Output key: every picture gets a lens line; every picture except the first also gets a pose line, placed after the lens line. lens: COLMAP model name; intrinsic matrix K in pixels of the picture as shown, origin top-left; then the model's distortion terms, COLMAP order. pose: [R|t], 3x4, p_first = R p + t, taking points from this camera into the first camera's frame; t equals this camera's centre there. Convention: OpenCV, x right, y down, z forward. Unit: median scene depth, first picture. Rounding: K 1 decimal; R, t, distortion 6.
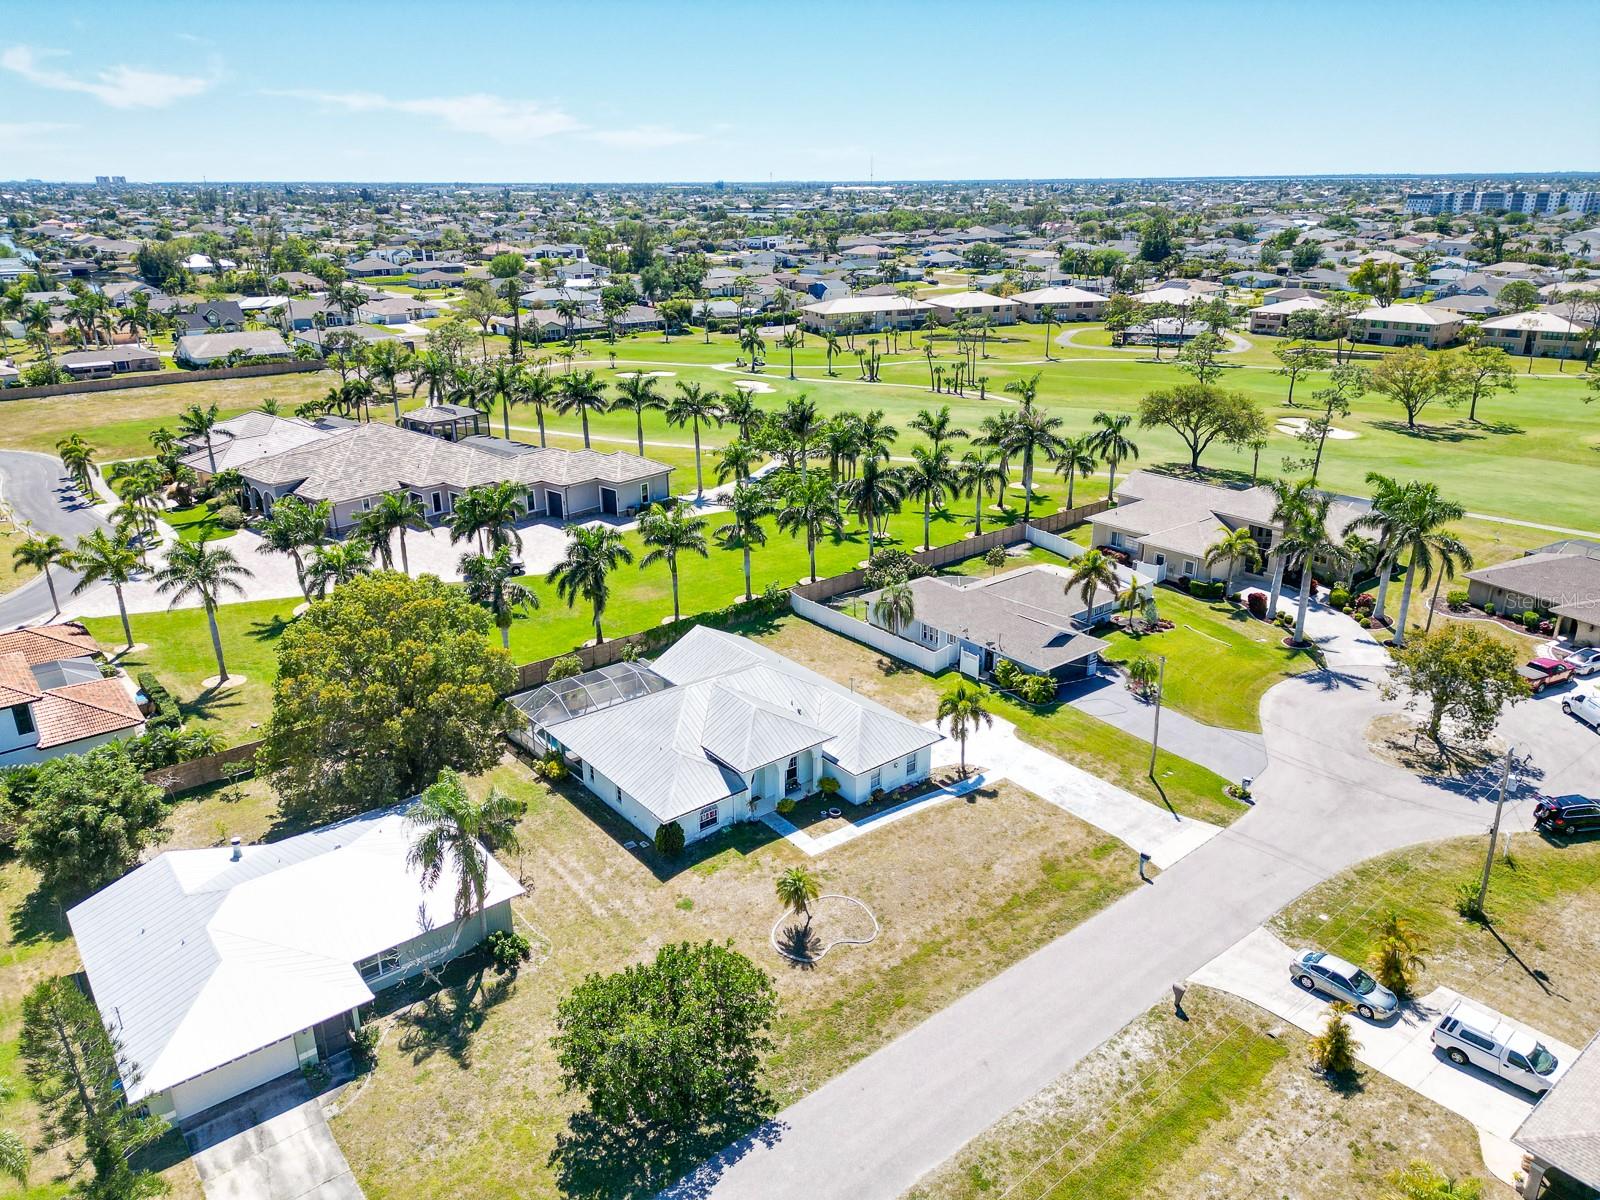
lens RADIAL K [[1110.7, 0, 797.5], [0, 1110.7, 604.8], [0, 0, 1]] dist [0.095088, -0.100996]
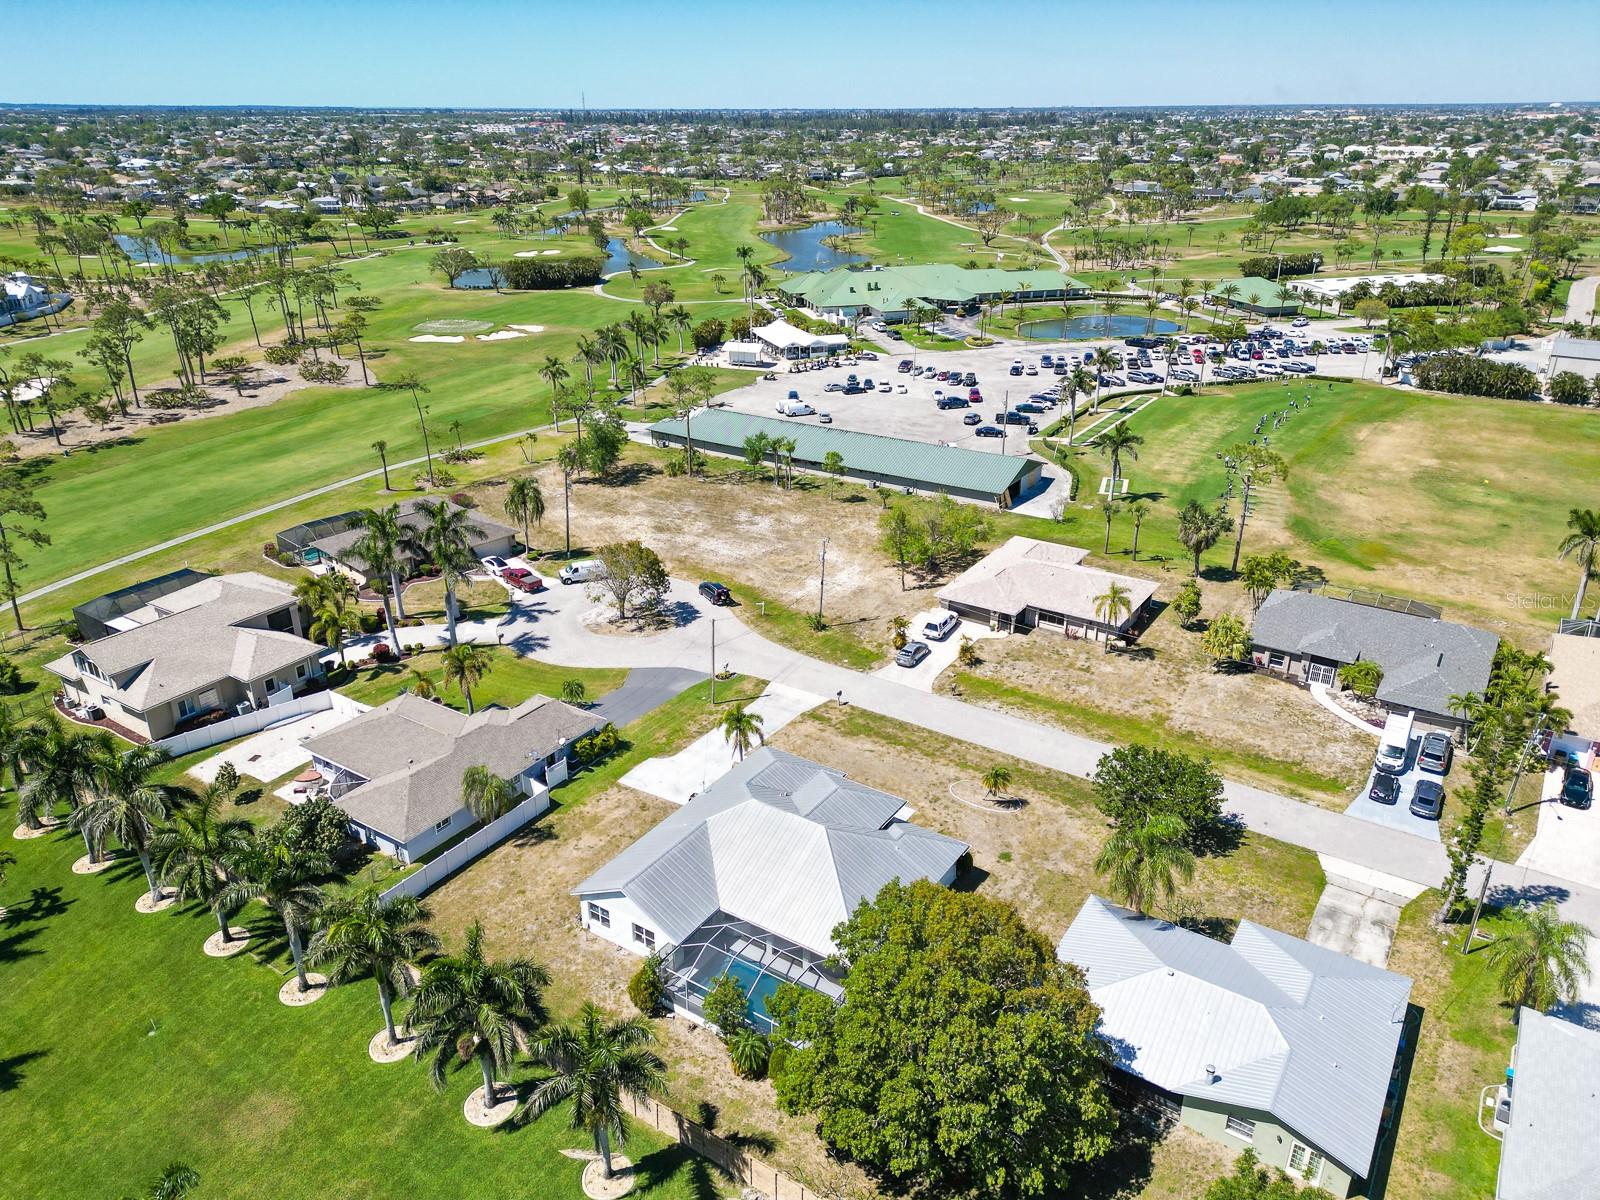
lens RADIAL K [[1110.7, 0, 797.5], [0, 1110.7, 604.8], [0, 0, 1]] dist [0.095088, -0.100996]
pose [[-0.306052, -0.379794, 0.872977, -0.882441], [0.340447, 0.812678, 0.472916, -0.568868], [-0.889060, 0.441939, -0.119422, 1.020682]]
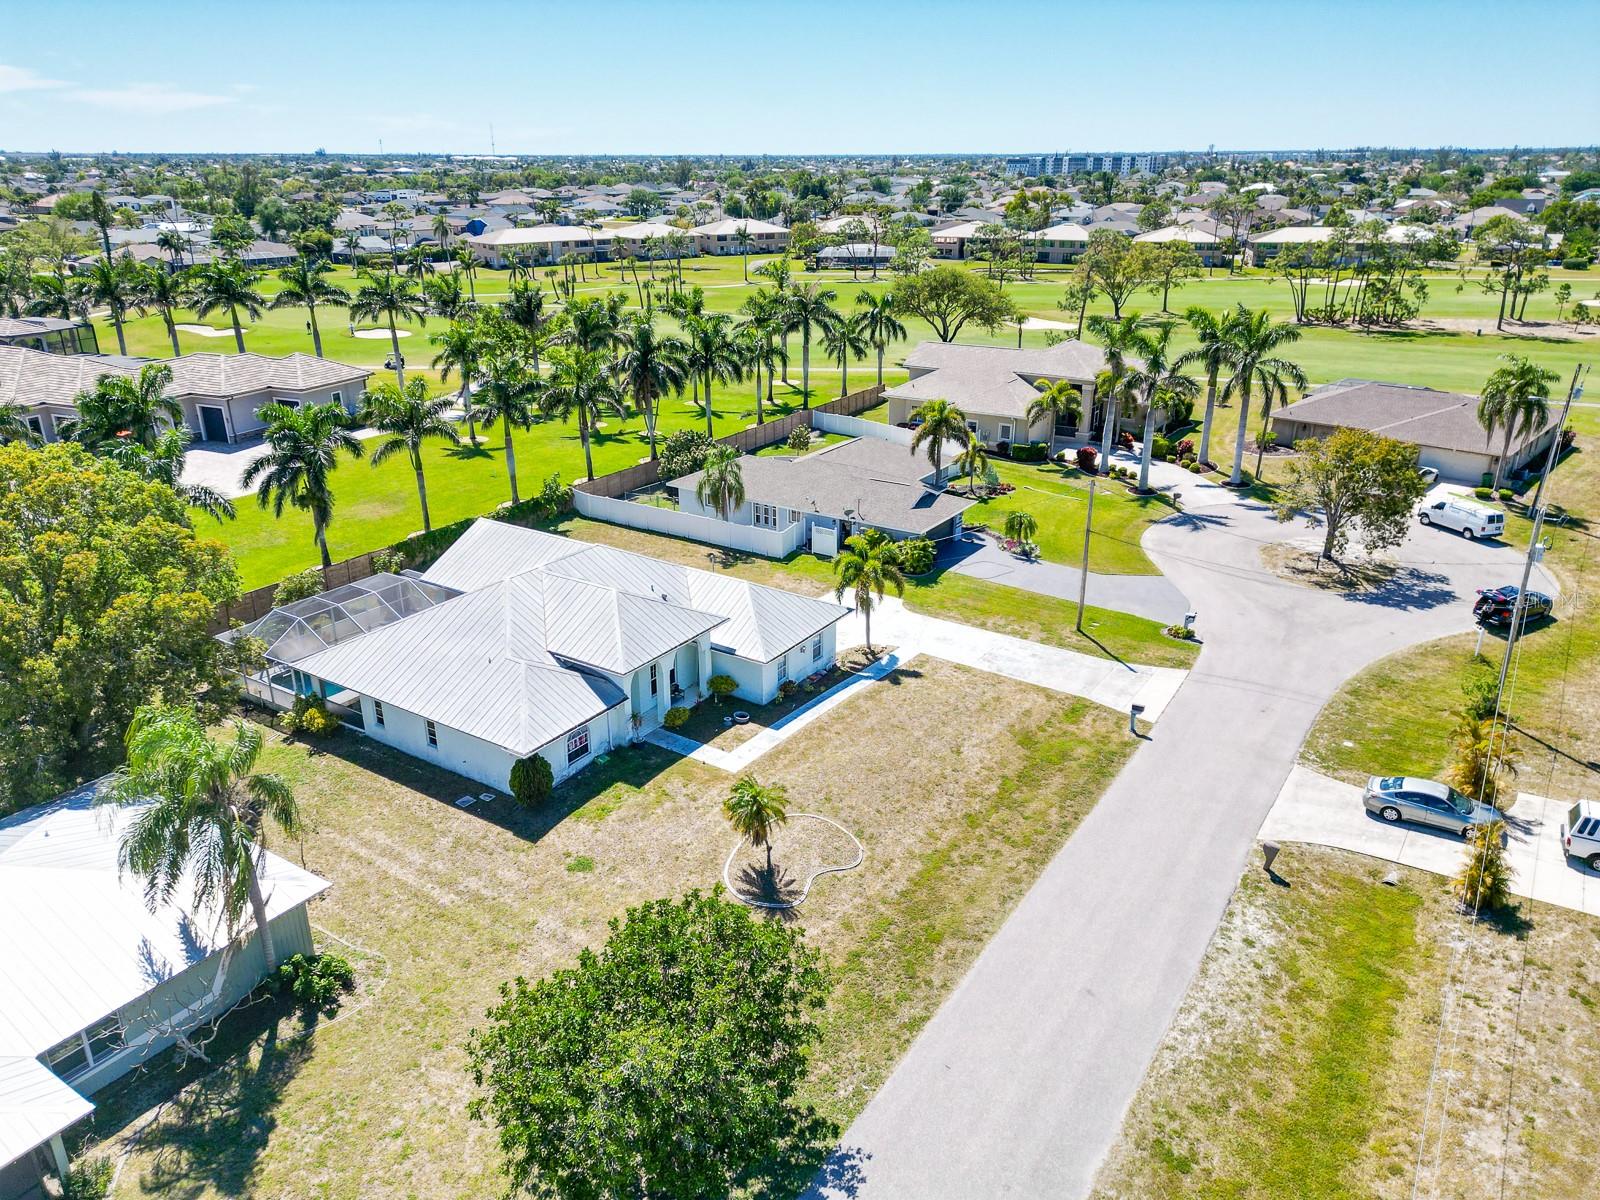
lens RADIAL K [[1110.7, 0, 797.5], [0, 1110.7, 604.8], [0, 0, 1]] dist [0.095088, -0.100996]
pose [[0.952542, -0.109939, 0.283859, -0.122774], [0.104766, 0.993936, 0.033392, 0.083975], [-0.285809, -0.002069, 0.958284, 0.257073]]
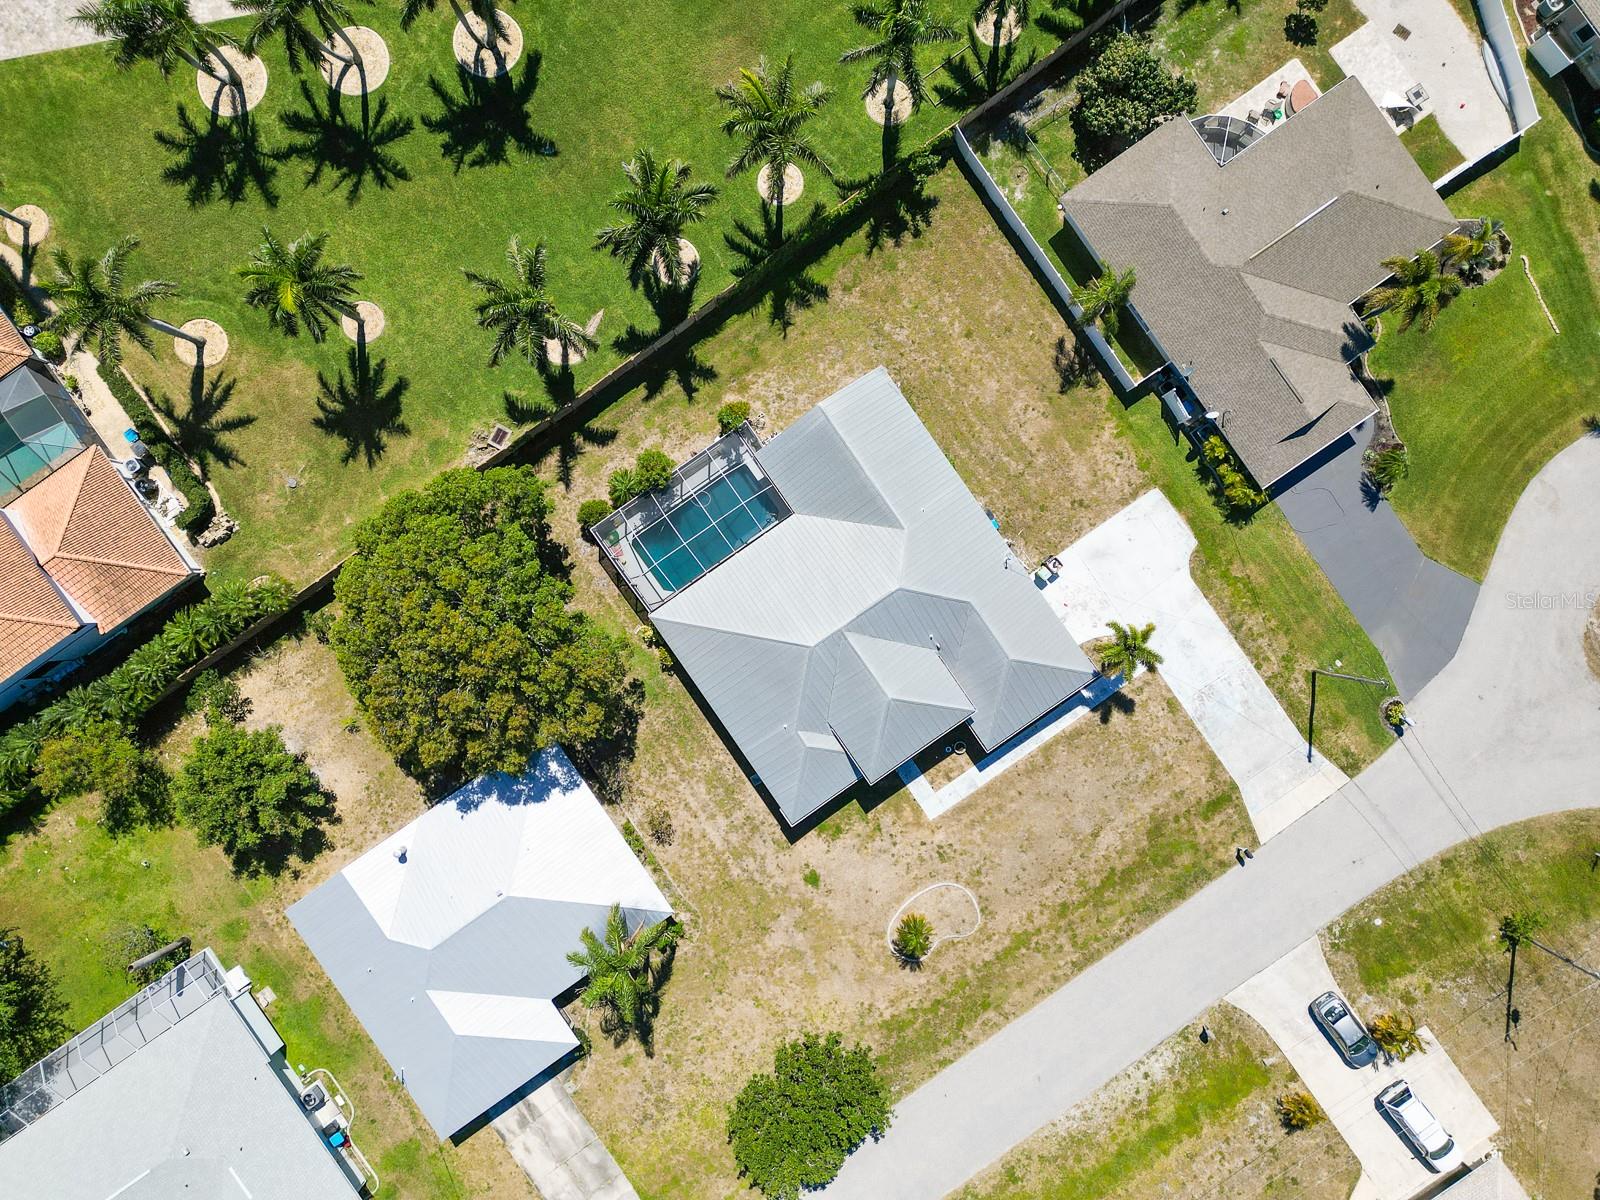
lens RADIAL K [[1110.7, 0, 797.5], [0, 1110.7, 604.8], [0, 0, 1]] dist [0.095088, -0.100996]
pose [[0.997696, 0.067421, 0.007498, -0.115922], [-0.031094, 0.356264, 0.933868, -0.713365], [0.060291, -0.931950, 0.357540, 0.699128]]
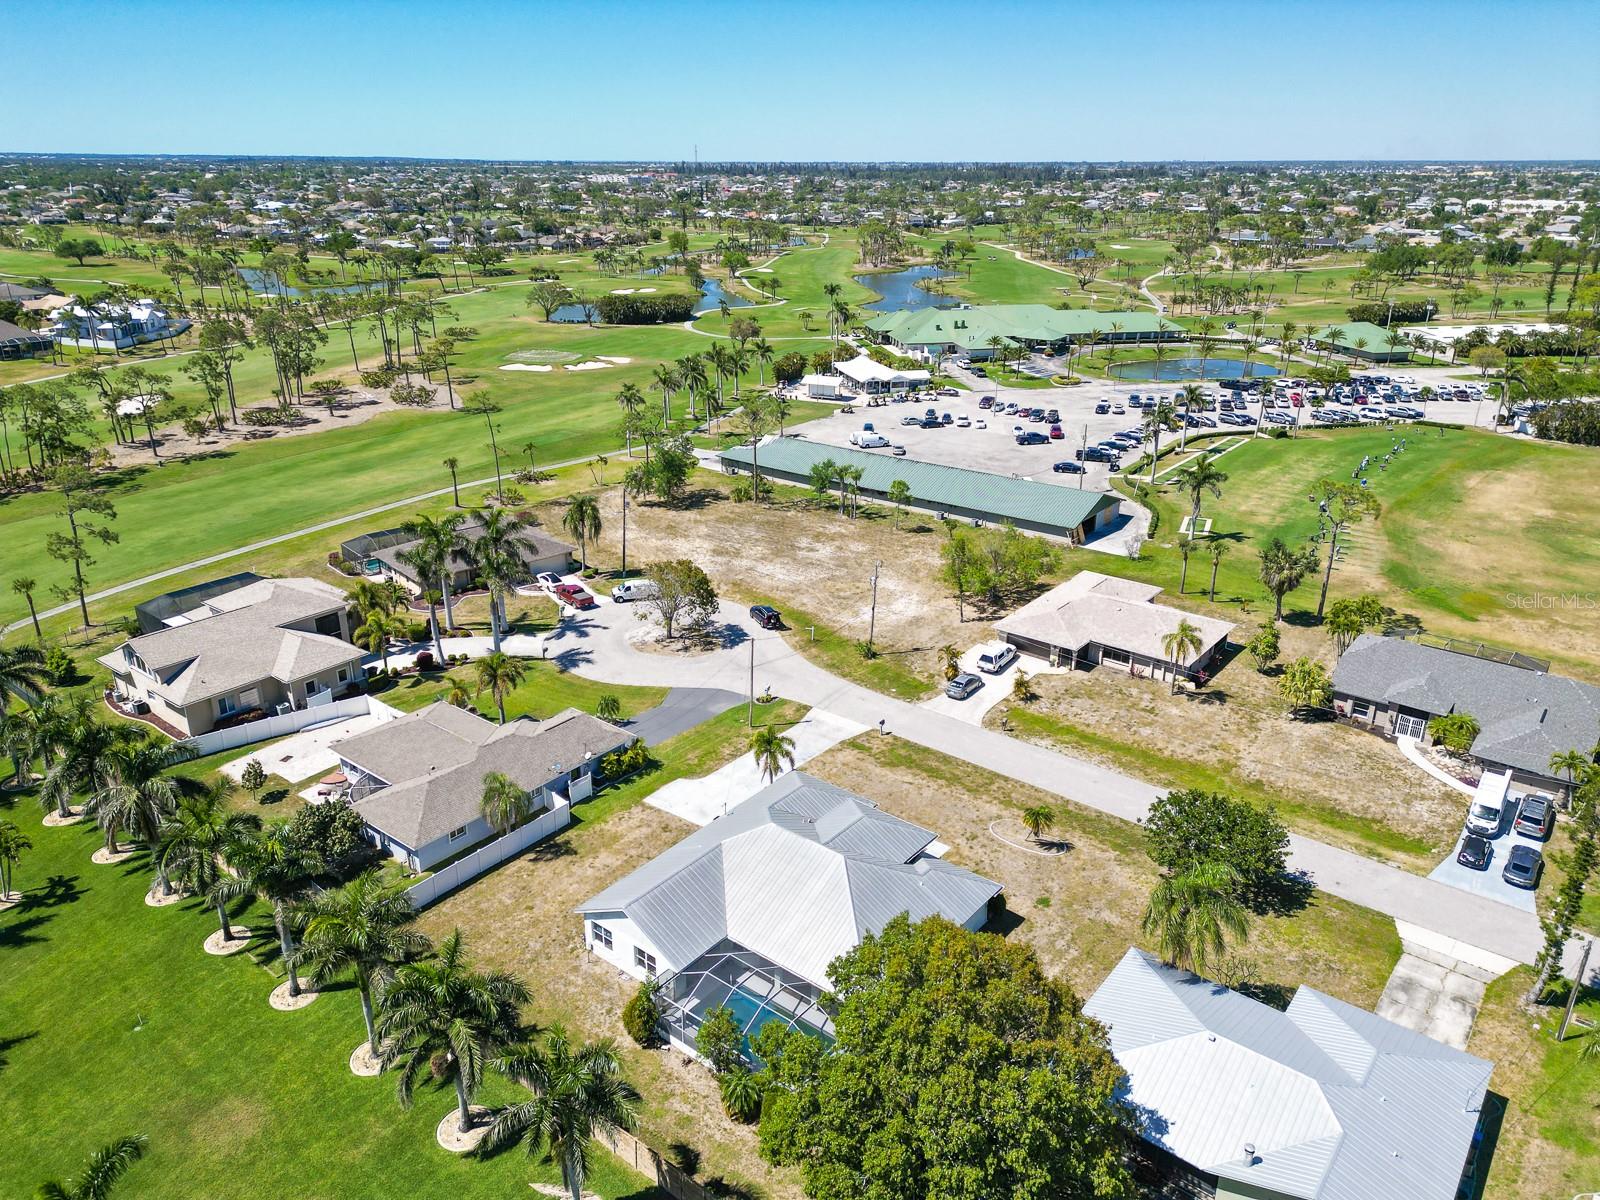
lens RADIAL K [[1110.7, 0, 797.5], [0, 1110.7, 604.8], [0, 0, 1]] dist [0.095088, -0.100996]
pose [[-0.220395, -0.354754, 0.908612, -0.861995], [0.343220, 0.843740, 0.412678, -0.505078], [-0.913031, 0.402806, -0.064197, 0.978388]]
